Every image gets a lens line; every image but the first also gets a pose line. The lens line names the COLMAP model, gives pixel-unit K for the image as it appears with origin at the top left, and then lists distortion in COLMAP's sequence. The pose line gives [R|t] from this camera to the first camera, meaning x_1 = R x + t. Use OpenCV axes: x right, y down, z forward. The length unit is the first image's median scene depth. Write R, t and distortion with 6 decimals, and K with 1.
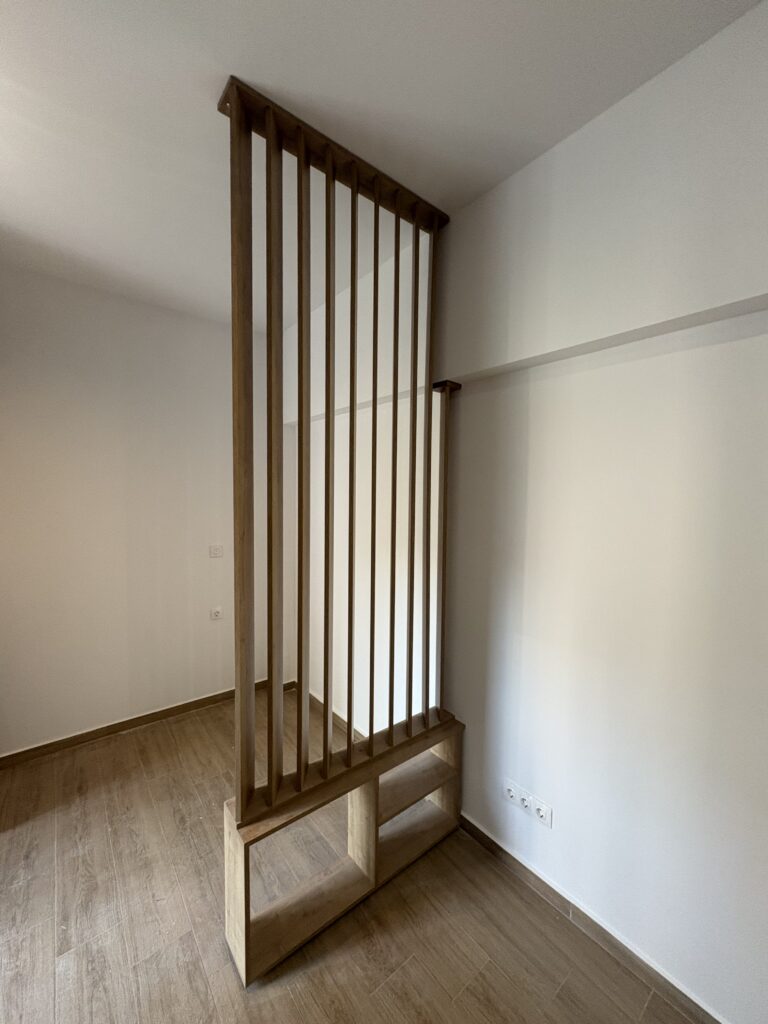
lens RADIAL K [[407.5, 0, 385.5], [0, 407.5, 517.9], [0, 0, 1]] dist [-0.000011, -0.000269]
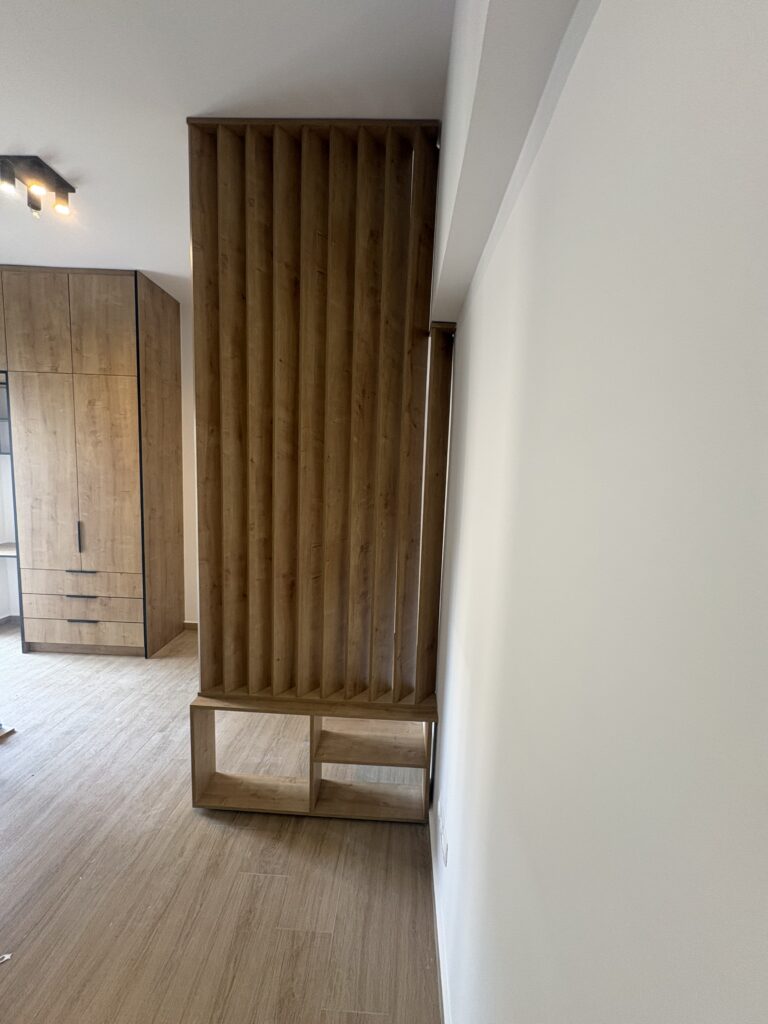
lens RADIAL K [[407.5, 0, 382.1], [0, 407.5, 514.4], [0, 0, 1]] dist [-0.000011, -0.000269]
pose [[0.751533, 0.096417, -0.652612, 0.800593], [-0.064274, 0.995257, 0.073023, 0.013865], [0.656557, -0.012934, 0.754165, 0.327269]]
